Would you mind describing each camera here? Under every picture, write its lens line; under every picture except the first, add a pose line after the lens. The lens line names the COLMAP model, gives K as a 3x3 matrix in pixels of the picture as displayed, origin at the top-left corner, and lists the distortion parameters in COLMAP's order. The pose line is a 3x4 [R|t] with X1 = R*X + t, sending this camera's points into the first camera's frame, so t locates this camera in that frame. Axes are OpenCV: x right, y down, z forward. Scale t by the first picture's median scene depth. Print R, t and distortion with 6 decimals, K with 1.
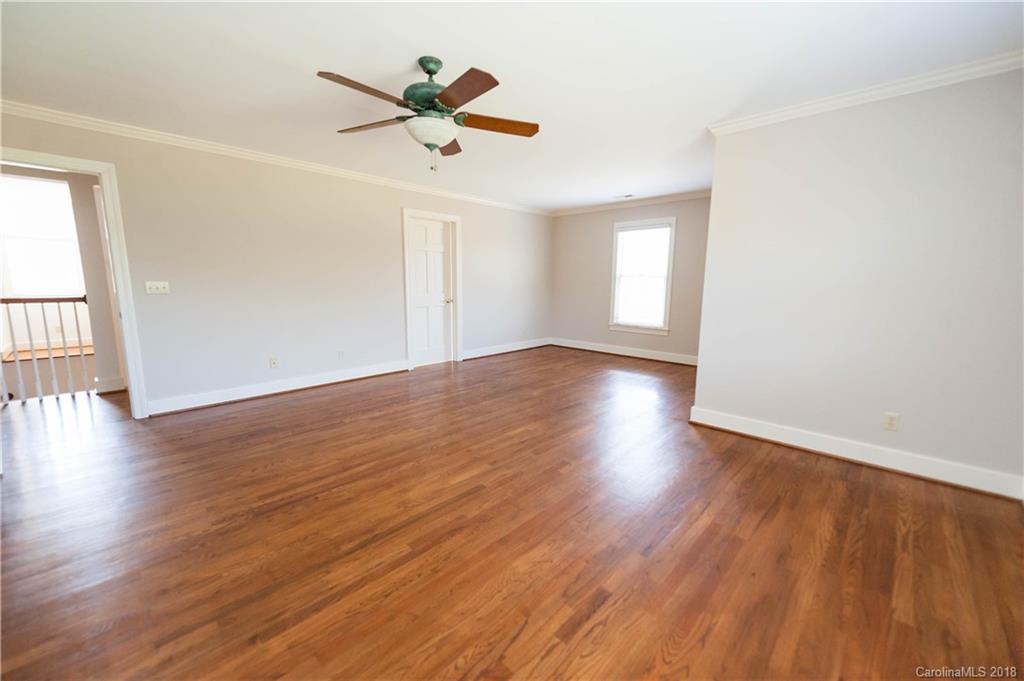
lens RADIAL K [[404.0, 0, 510.2], [0, 404.0, 340.8], [0, 0, 1]] dist [0.002072, 0.000094]
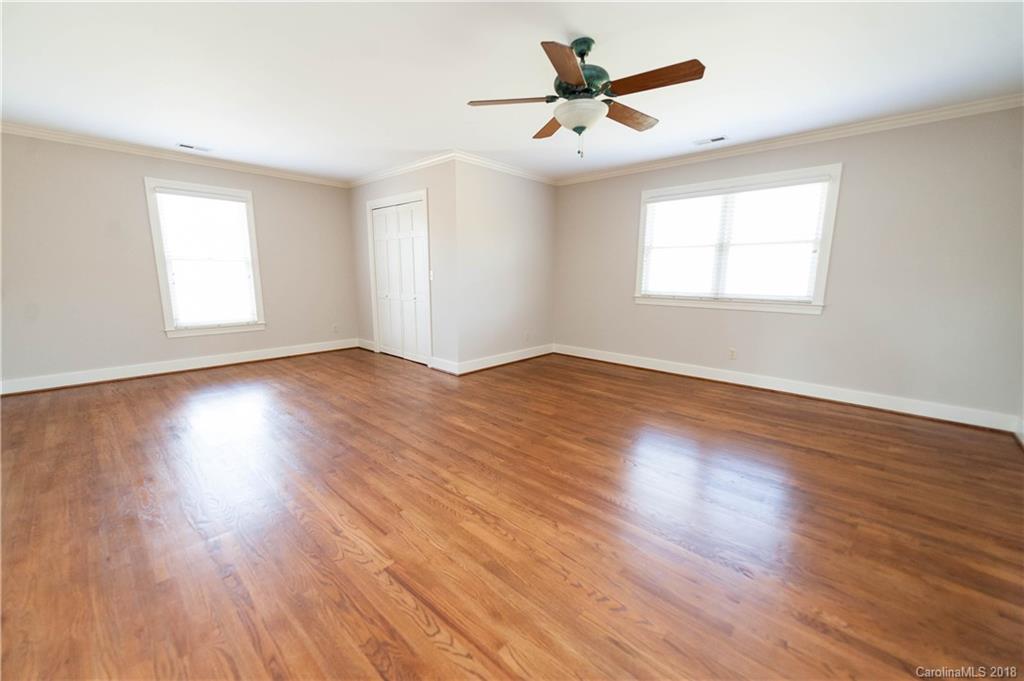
lens RADIAL K [[404.0, 0, 510.2], [0, 404.0, 340.9], [0, 0, 1]] dist [0.002072, 0.000094]
pose [[-0.019735, -0.180733, 0.983334, -0.915116], [0.144665, 0.972660, 0.181674, -0.132846], [-0.989284, 0.145839, 0.006950, 0.898870]]
